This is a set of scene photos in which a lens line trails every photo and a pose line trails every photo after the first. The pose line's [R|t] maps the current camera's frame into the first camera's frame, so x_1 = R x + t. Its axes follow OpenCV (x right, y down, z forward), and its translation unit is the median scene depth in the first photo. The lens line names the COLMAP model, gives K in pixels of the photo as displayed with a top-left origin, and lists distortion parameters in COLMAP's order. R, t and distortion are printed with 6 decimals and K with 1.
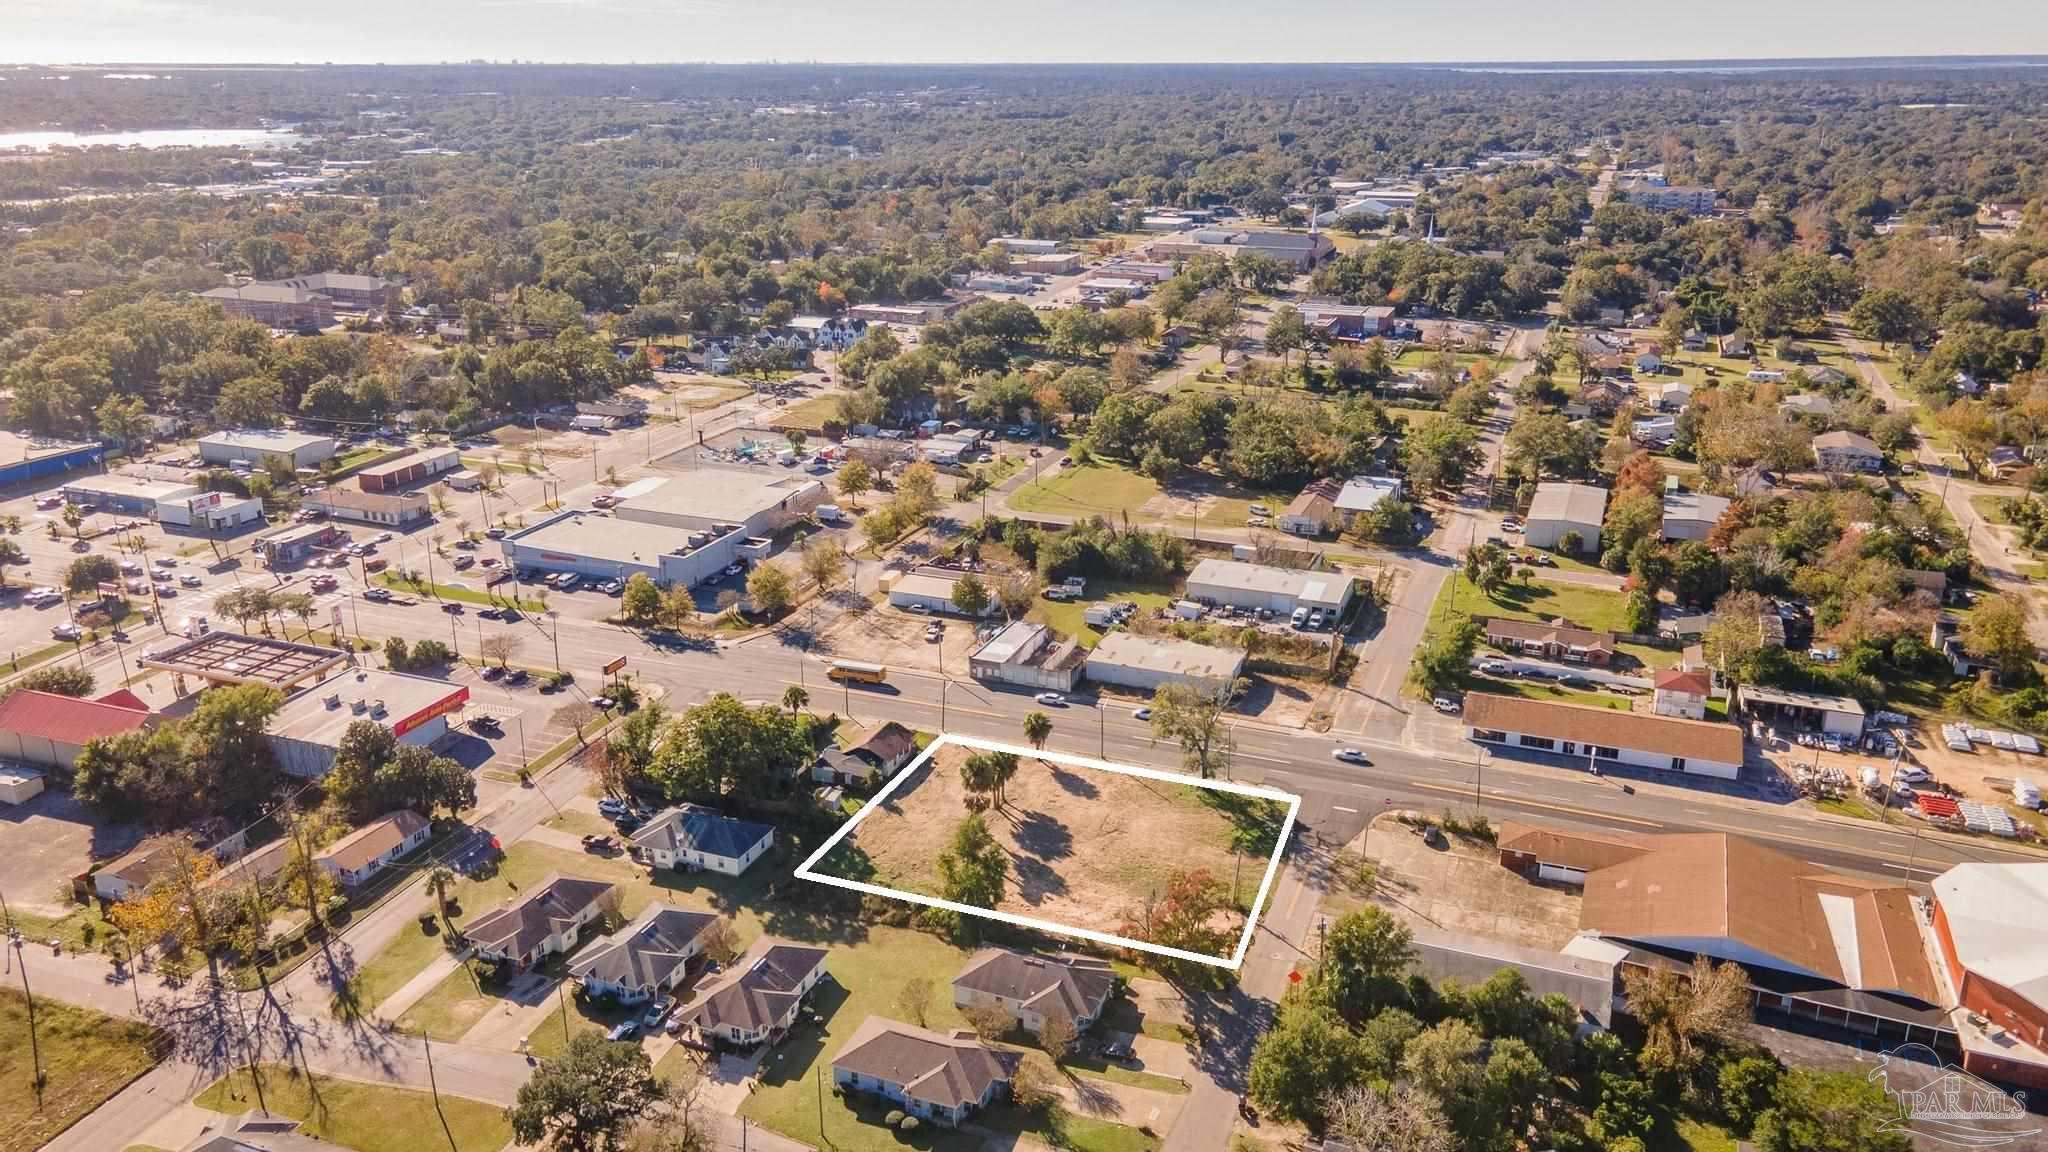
lens RADIAL K [[1513.7, 0, 1035.8], [0, 1513.7, 576.9], [0, 0, 1]] dist [0.040644, 0.004155]
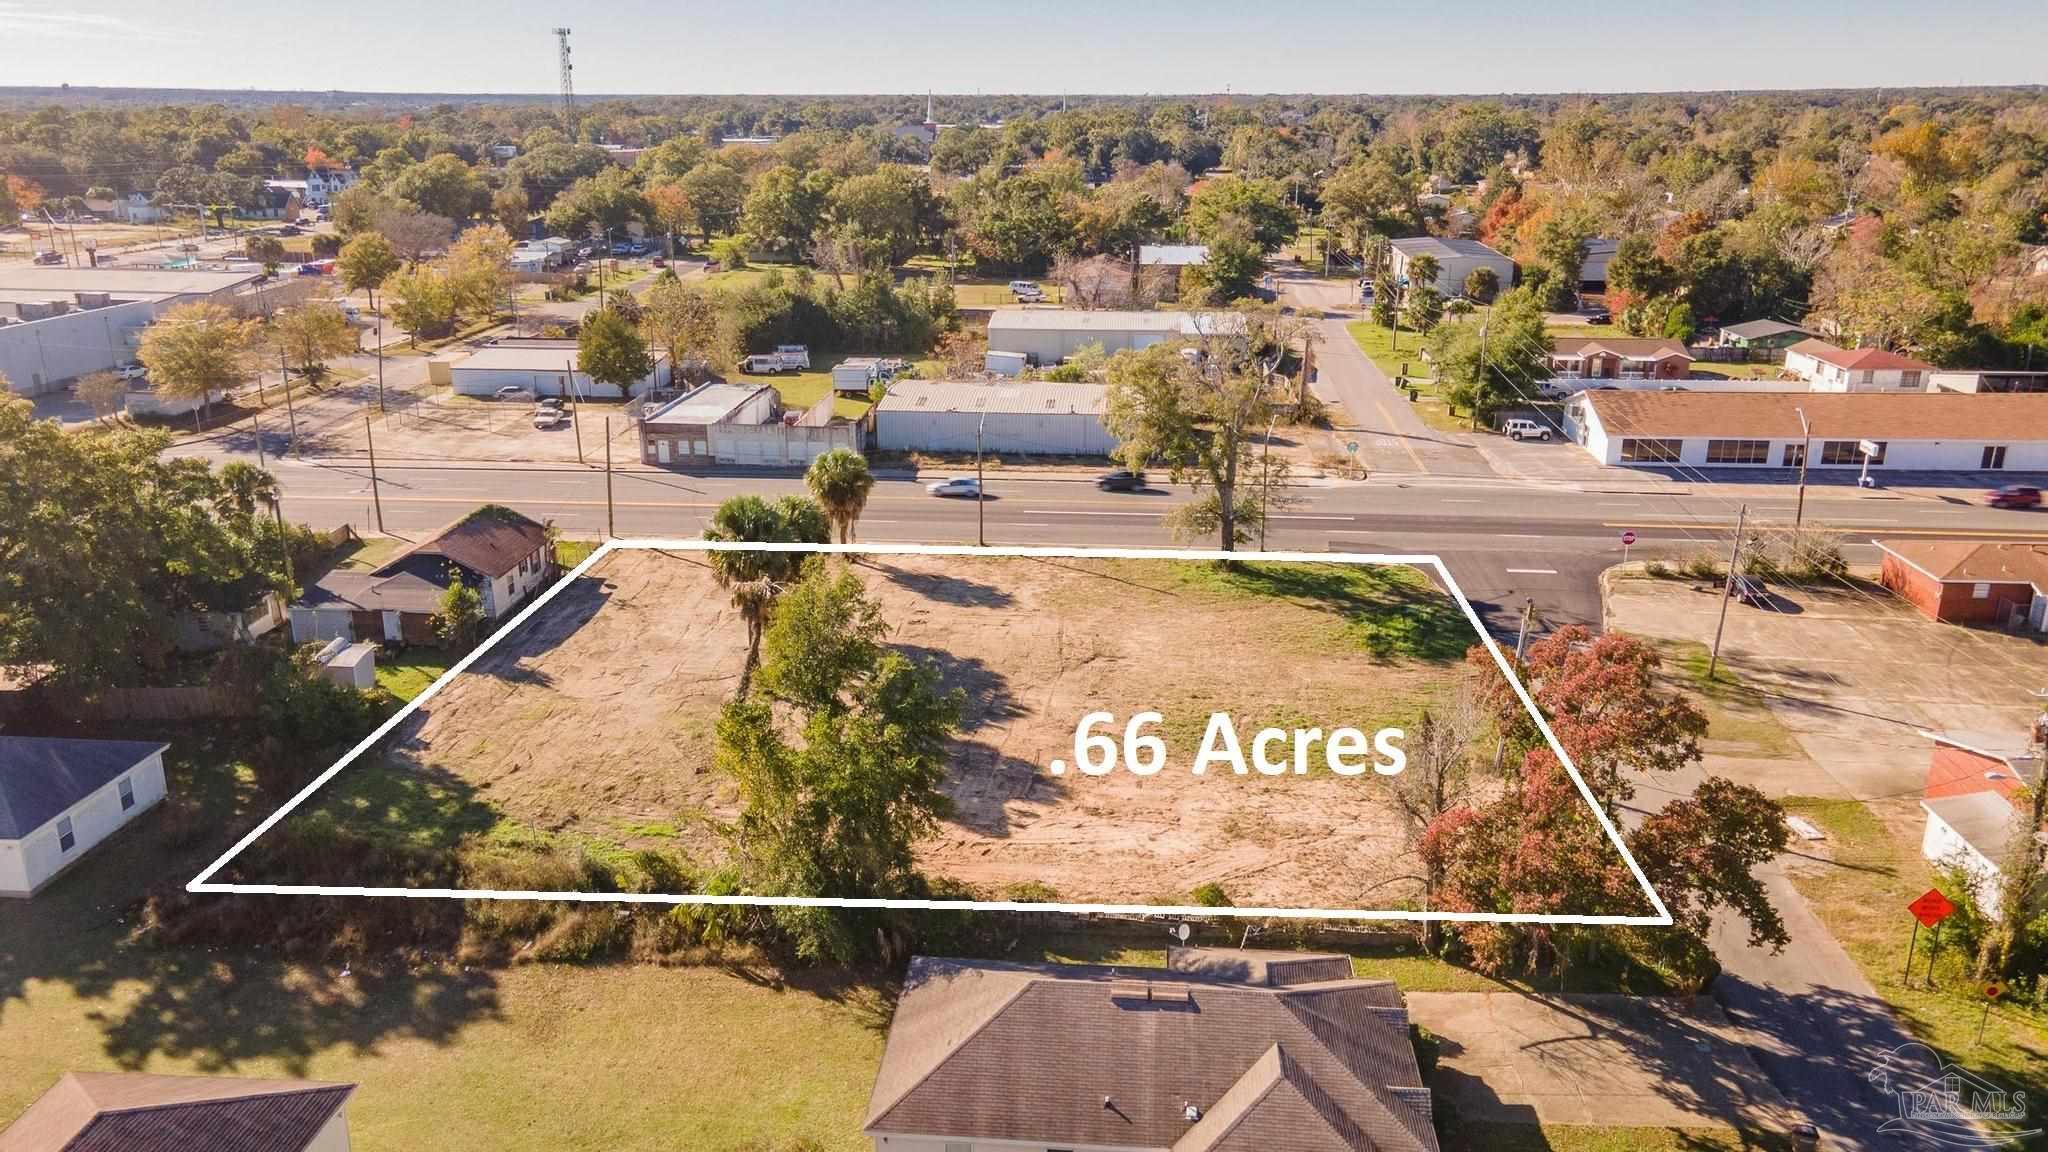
lens RADIAL K [[1513.7, 0, 1035.8], [0, 1513.7, 576.9], [0, 0, 1]] dist [0.040644, 0.004155]
pose [[0.958071, -0.091309, 0.271591, -0.063231], [0.094818, 0.995495, 0.000204, 0.123616], [-0.270386, 0.025556, 0.962413, 0.518954]]
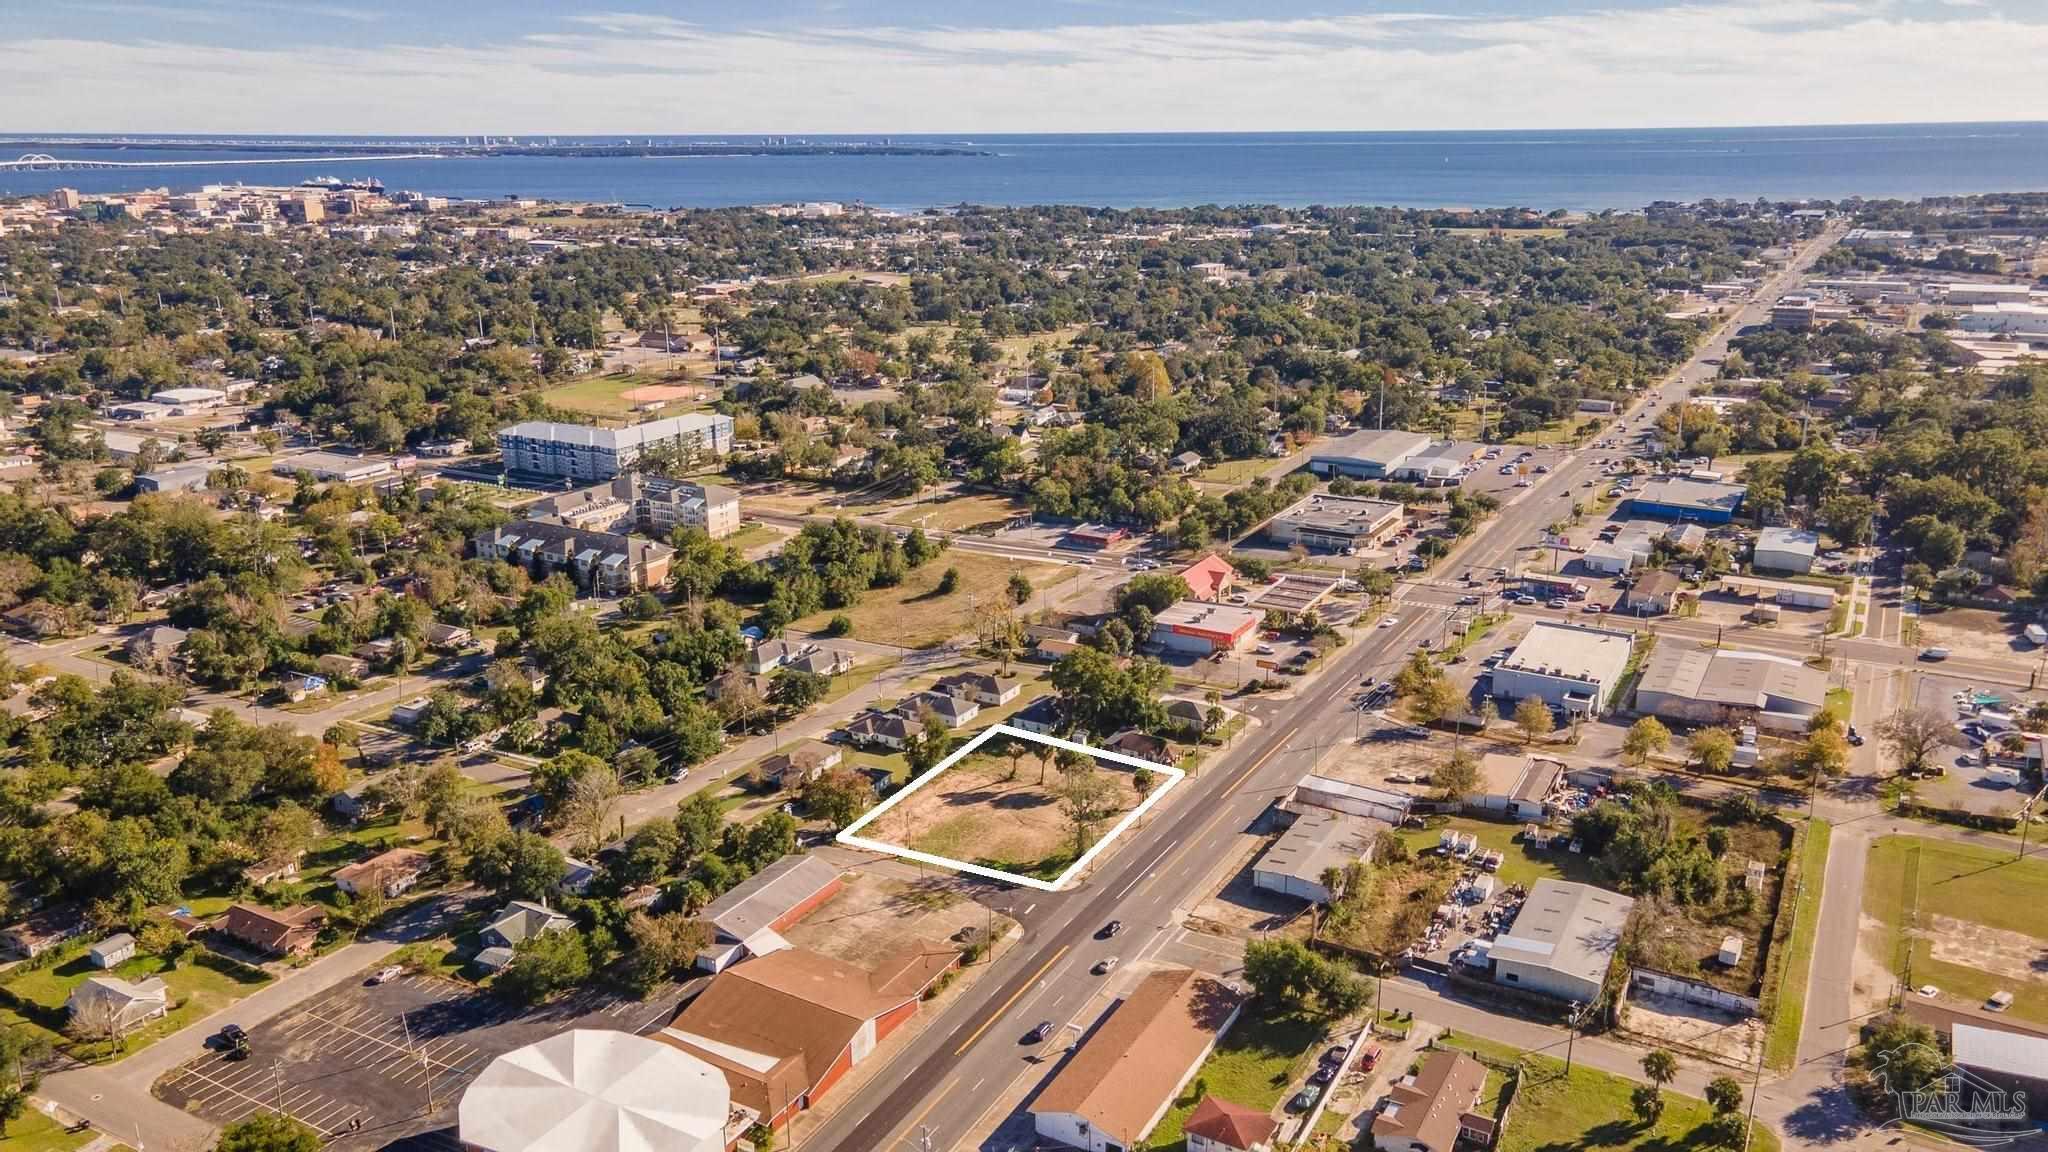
lens RADIAL K [[1513.7, 0, 1035.8], [0, 1513.7, 576.9], [0, 0, 1]] dist [0.040644, 0.004155]
pose [[-0.149075, 0.282224, -0.947695, 1.129518], [-0.309833, 0.896810, 0.315808, -0.415653], [0.939032, 0.340706, -0.046250, 0.857374]]
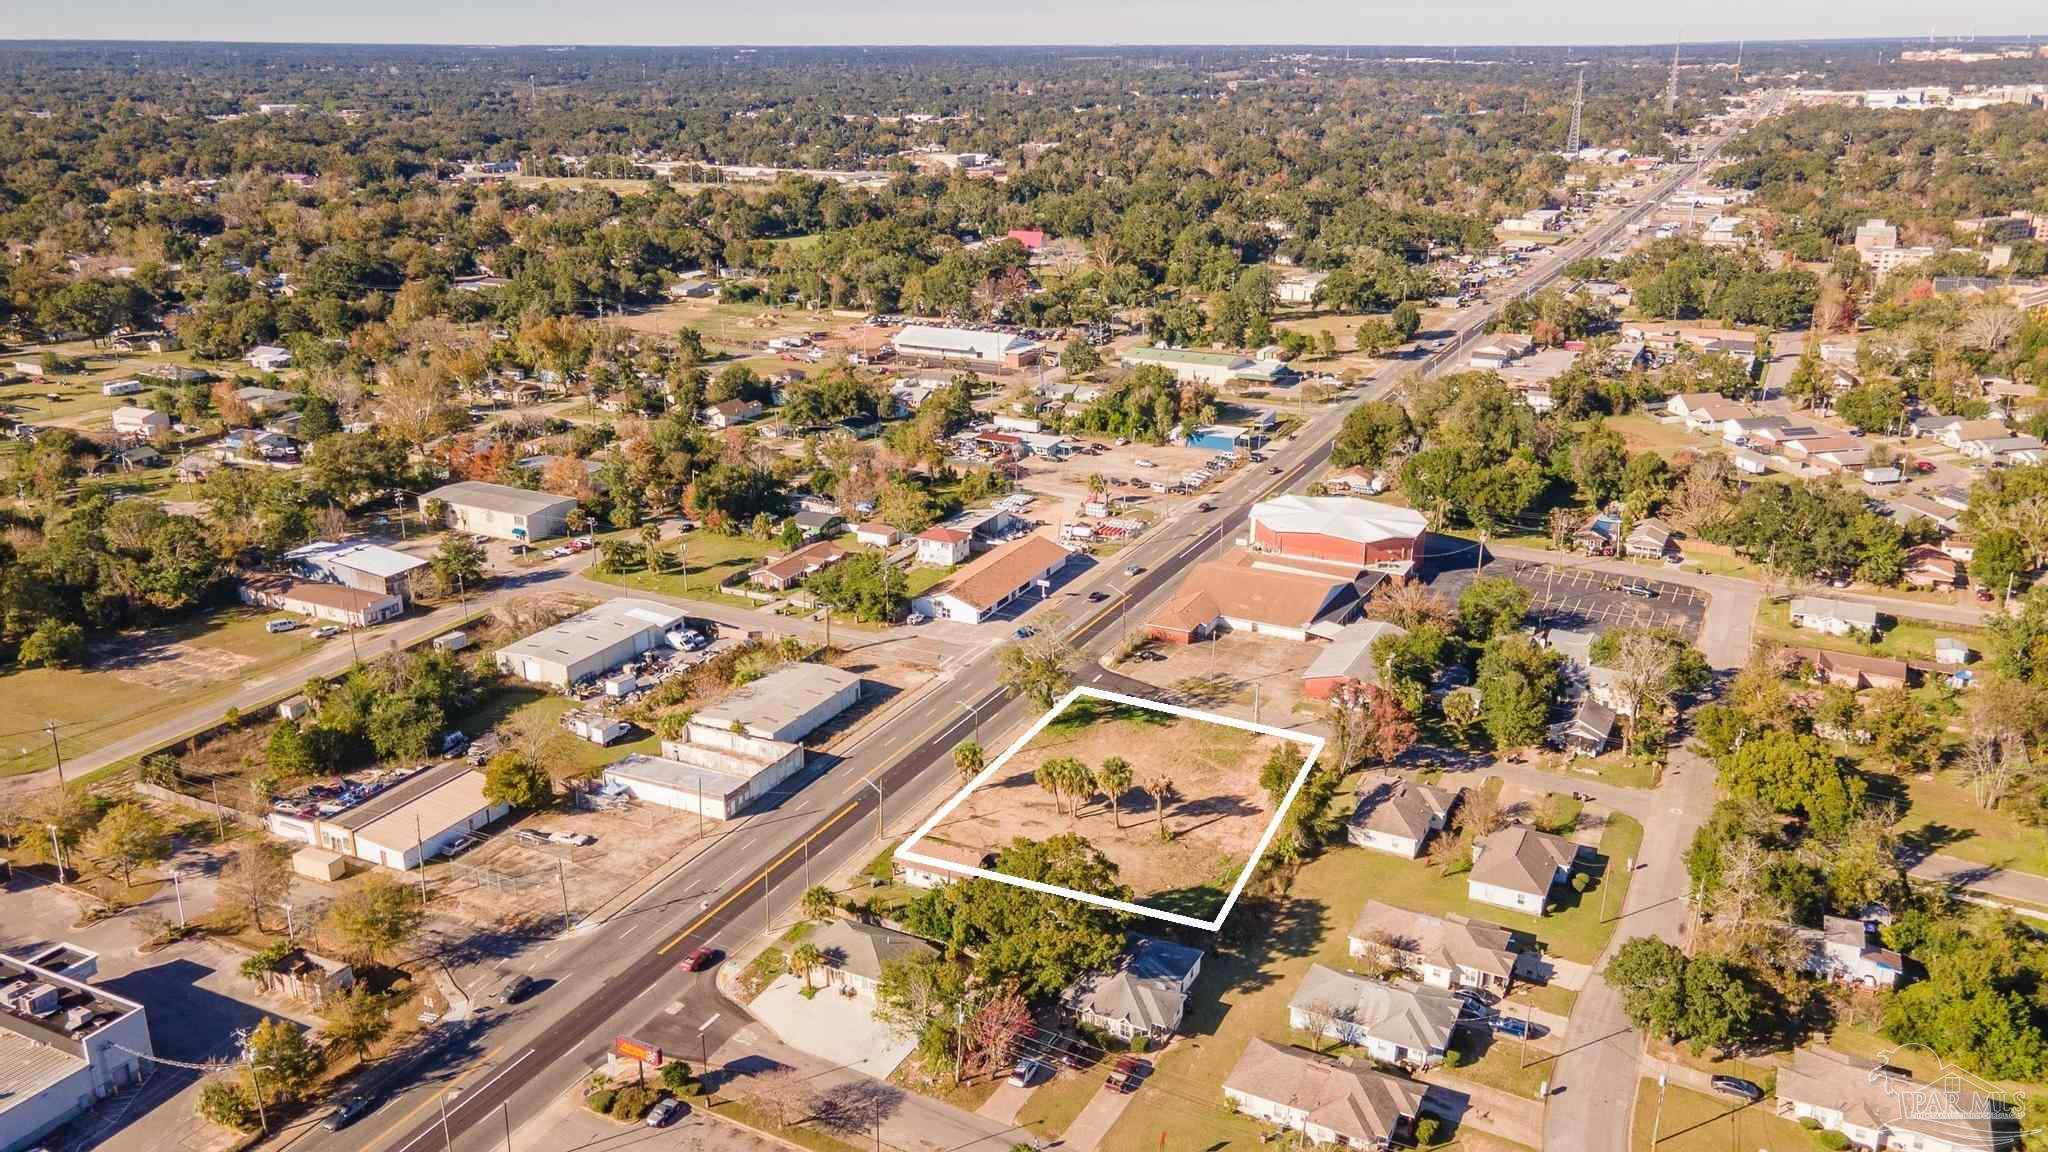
lens RADIAL K [[1531.6, 0, 991.0], [0, 1531.6, 577.1], [0, 0, 1]] dist [0.028548, 0.000497]
pose [[0.118603, -0.328928, 0.936878, -0.798669], [0.324493, 0.904571, 0.276507, -0.245588], [-0.938423, 0.271216, 0.214019, 0.706438]]
